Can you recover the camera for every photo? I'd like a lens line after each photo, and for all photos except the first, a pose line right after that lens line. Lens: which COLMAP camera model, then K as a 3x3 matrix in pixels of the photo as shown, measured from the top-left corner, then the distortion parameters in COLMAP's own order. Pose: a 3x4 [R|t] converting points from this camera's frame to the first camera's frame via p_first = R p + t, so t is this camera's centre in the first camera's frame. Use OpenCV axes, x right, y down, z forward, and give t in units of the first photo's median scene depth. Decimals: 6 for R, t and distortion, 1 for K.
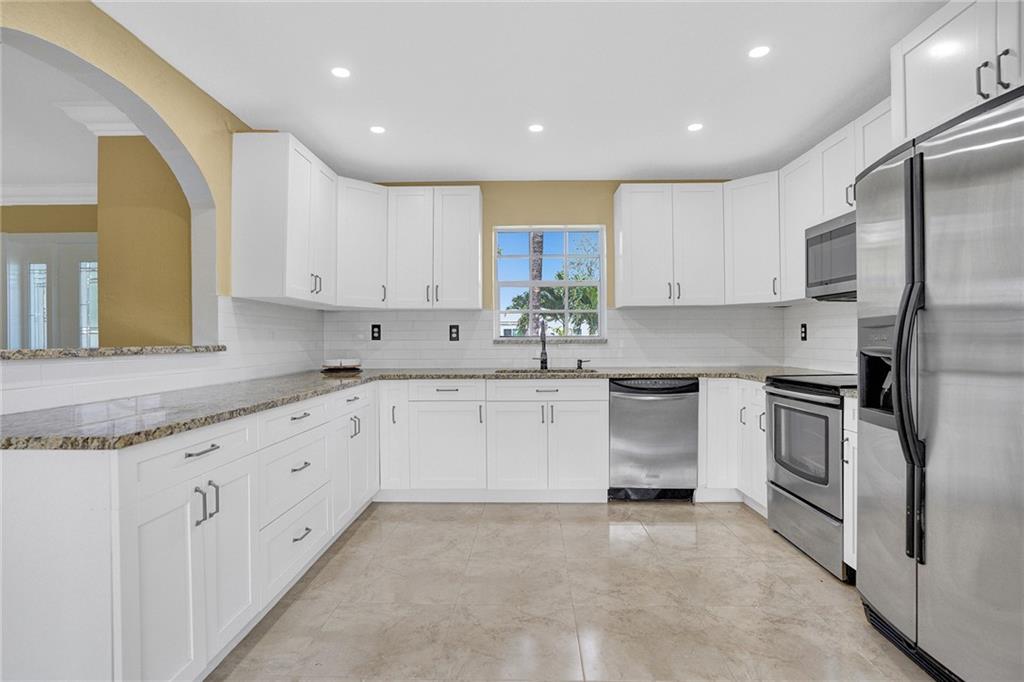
lens RADIAL K [[534.6, 0, 508.9], [0, 534.6, 335.6], [0, 0, 1]] dist [-0.003775, 0.000948]
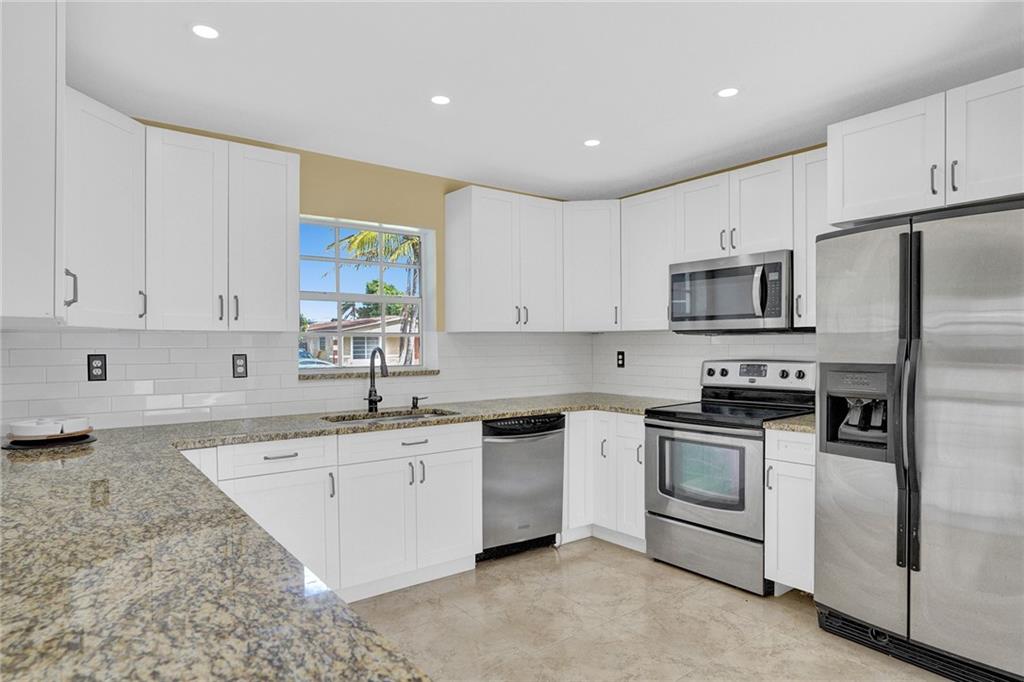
lens RADIAL K [[605.8, 0, 514.4], [0, 605.8, 351.7], [0, 0, 1]] dist [-0.004538, -0.000119]
pose [[0.778191, -0.007659, 0.627981, -0.367265], [-0.002171, 0.999887, 0.014885, -0.041300], [-0.628024, -0.012947, 0.778086, 0.235583]]
